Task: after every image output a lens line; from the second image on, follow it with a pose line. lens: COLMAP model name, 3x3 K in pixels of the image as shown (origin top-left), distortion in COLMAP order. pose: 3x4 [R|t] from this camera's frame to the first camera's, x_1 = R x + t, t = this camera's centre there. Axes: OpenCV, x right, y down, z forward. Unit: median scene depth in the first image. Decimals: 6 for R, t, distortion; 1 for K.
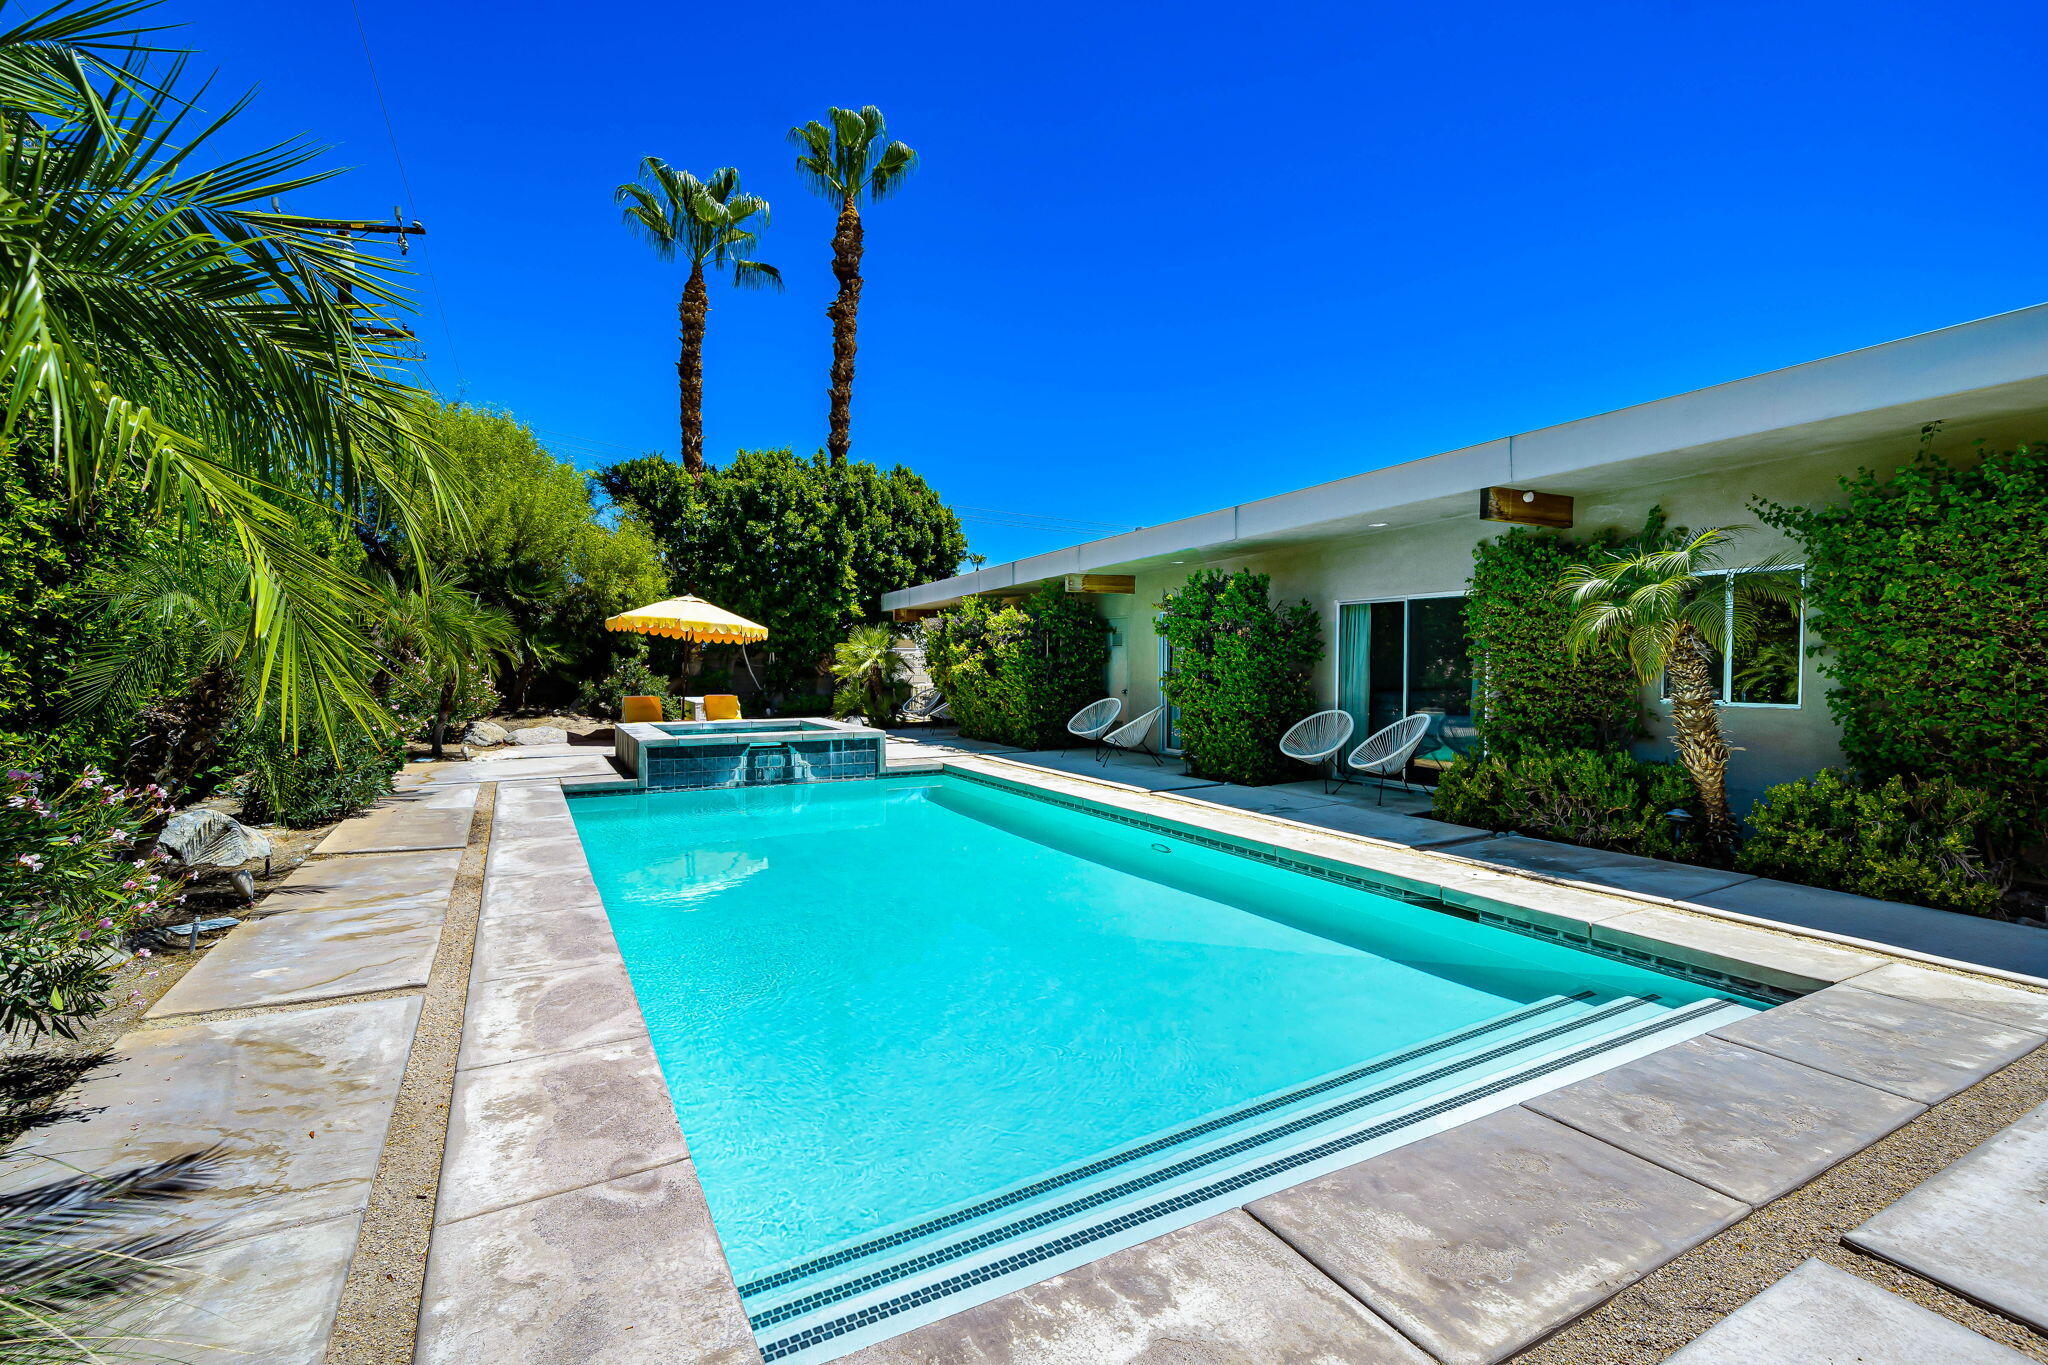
lens RADIAL K [[895.6, 0, 1005.2], [0, 895.6, 668.5], [0, 0, 1]] dist [-0.004357, 0.000015]
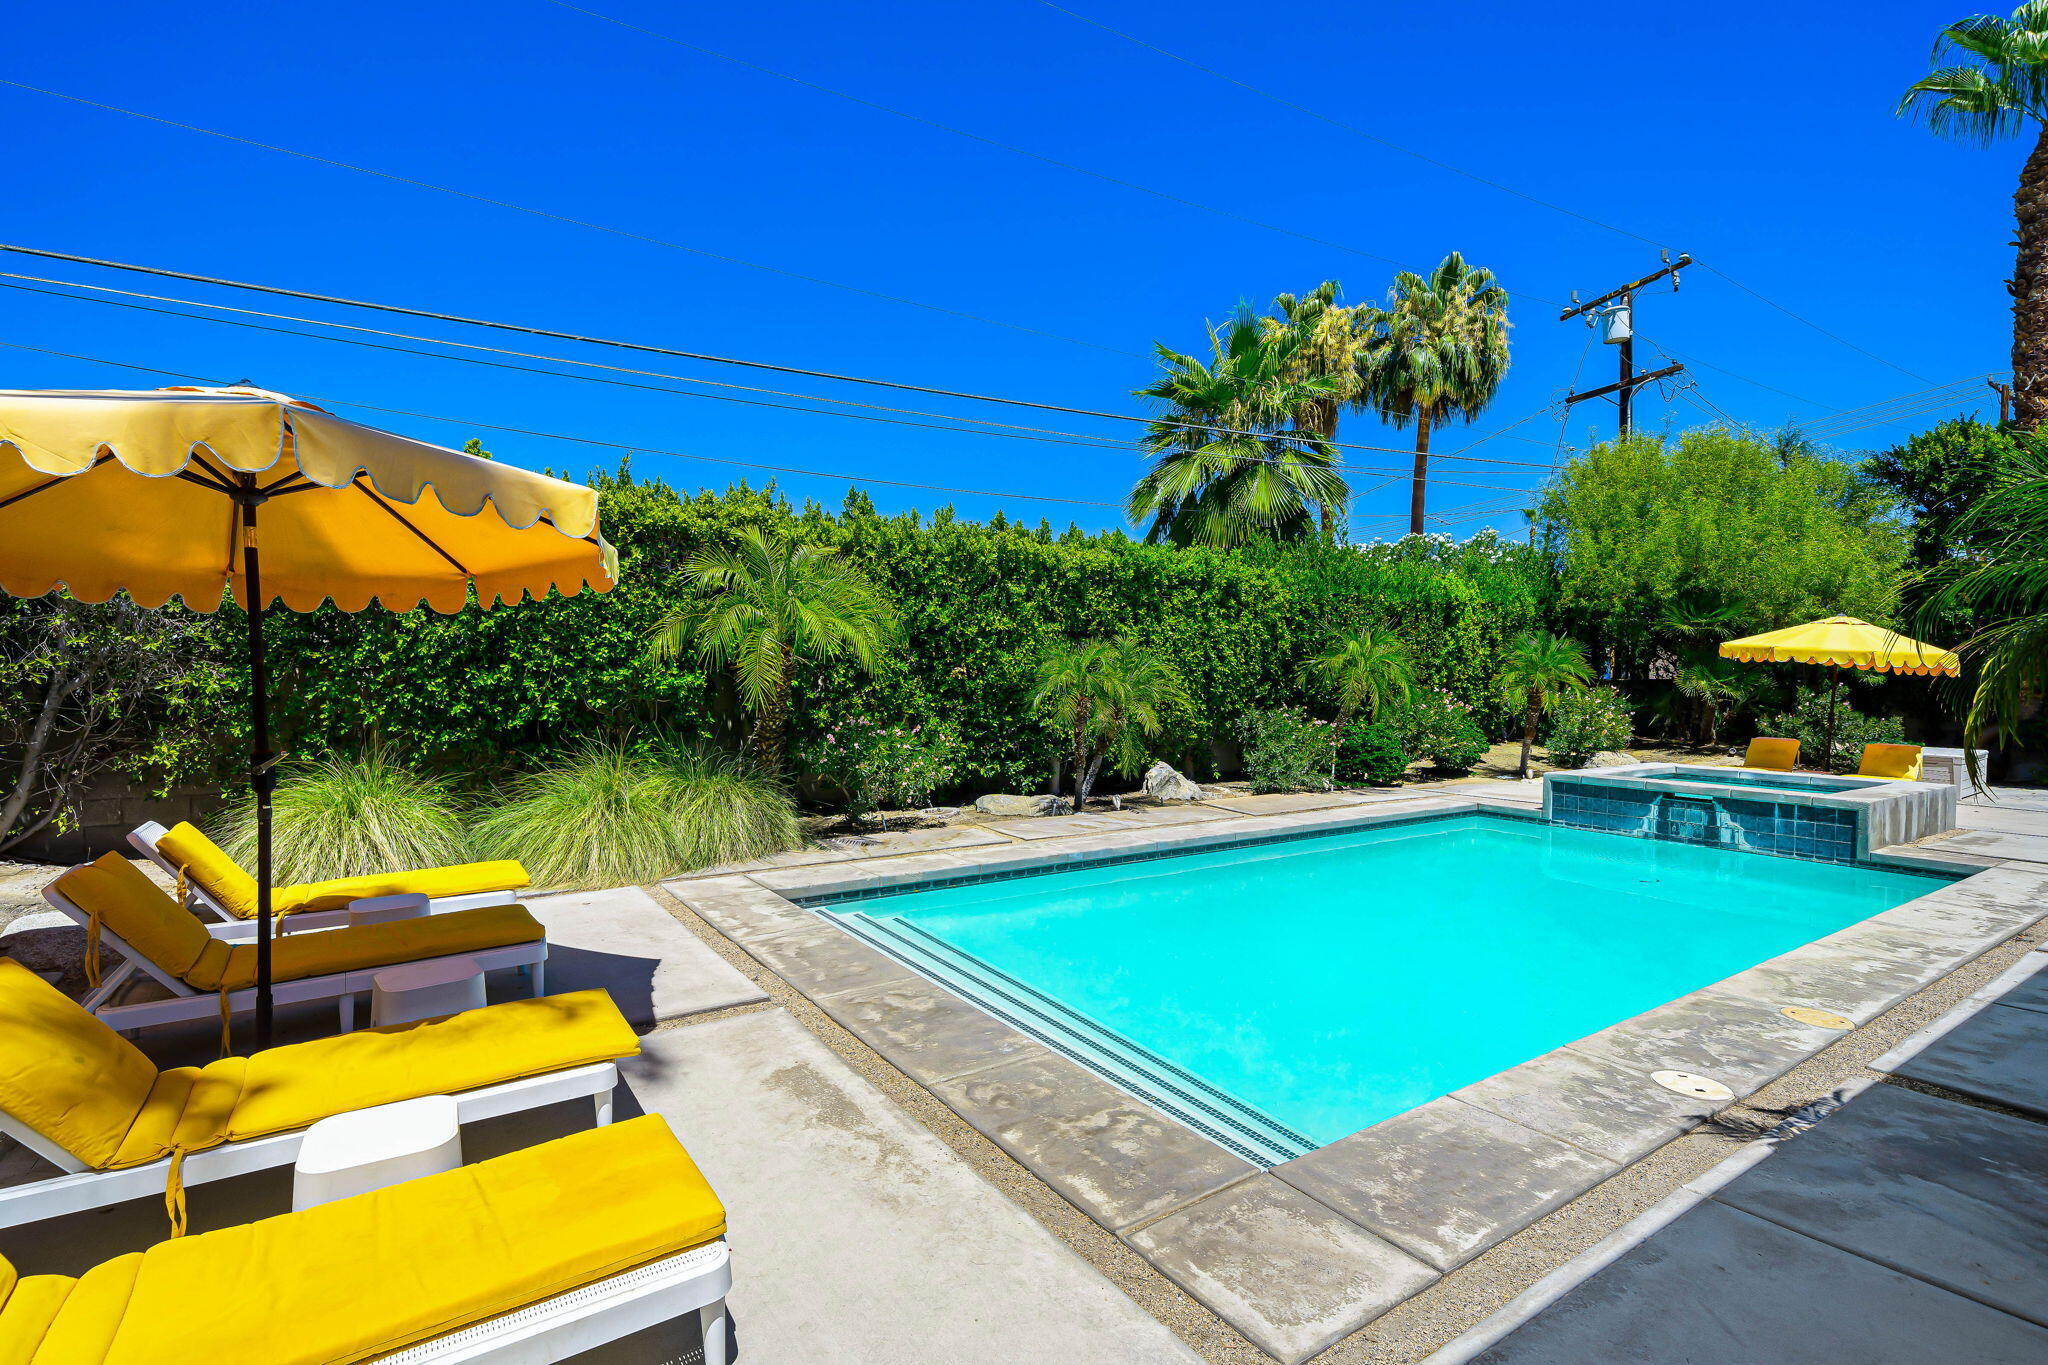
lens RADIAL K [[971.5, 0, 1010.4], [0, 971.5, 690.9], [0, 0, 1]] dist [-0.003735, -0.000655]
pose [[0.096486, 0.018348, -0.995165, 0.615715], [-0.020502, 0.999655, 0.016443, -0.020032], [0.995123, 0.018817, 0.096829, 0.253761]]
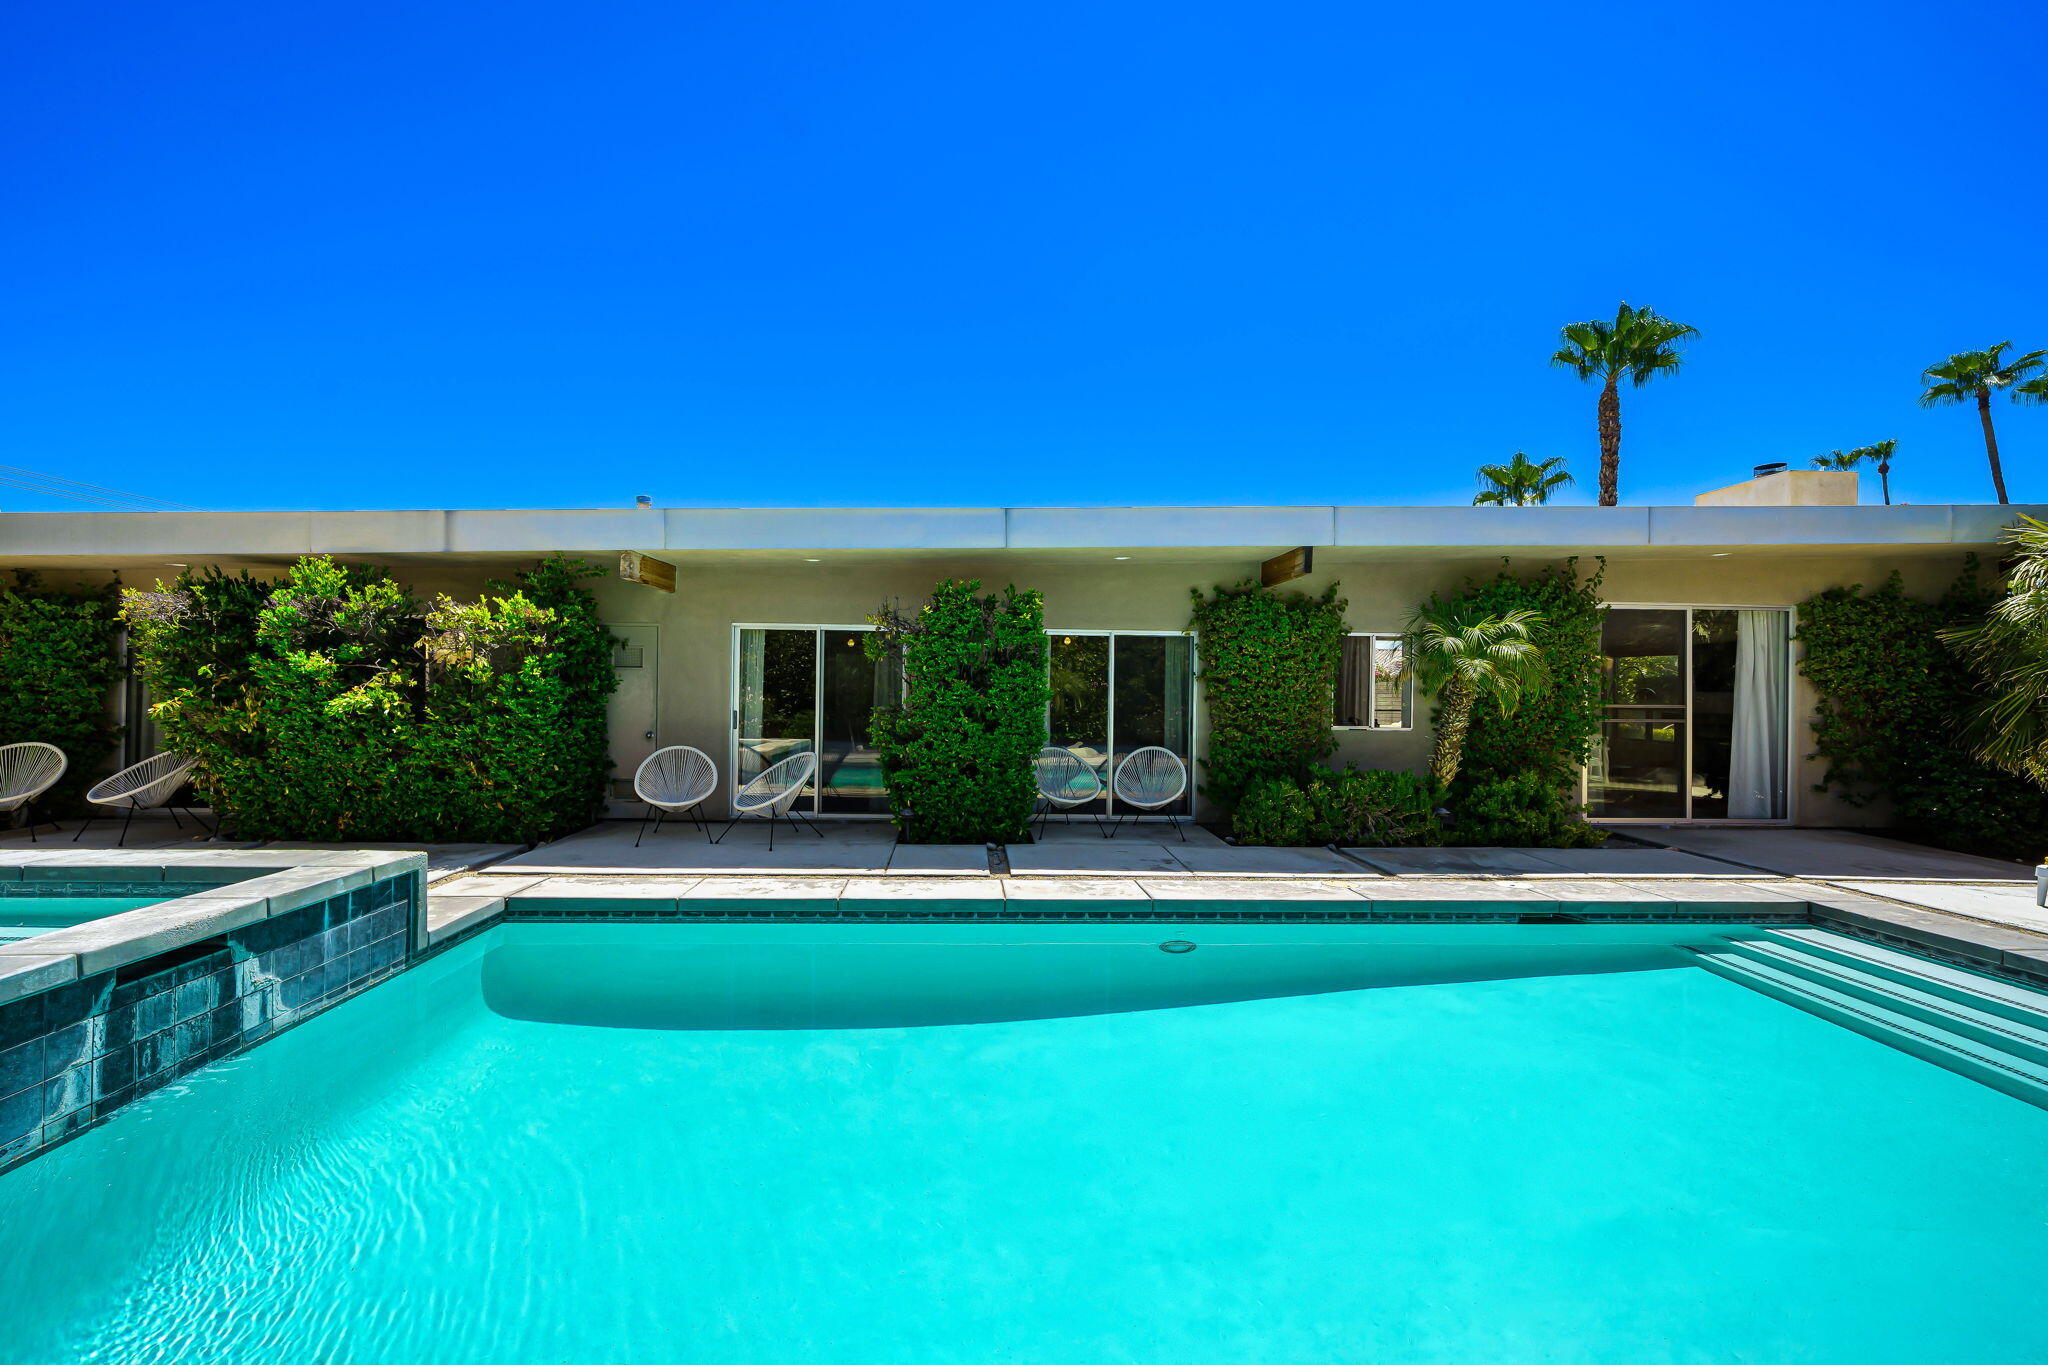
lens RADIAL K [[833.4, 0, 1013.8], [0, 833.4, 697.9], [0, 0, 1]] dist [-0.003250, -0.000331]
pose [[0.438183, -0.002671, 0.898882, -0.401938], [-0.003722, 0.999982, 0.004785, -0.008914], [-0.898878, -0.005443, 0.438165, 0.607598]]
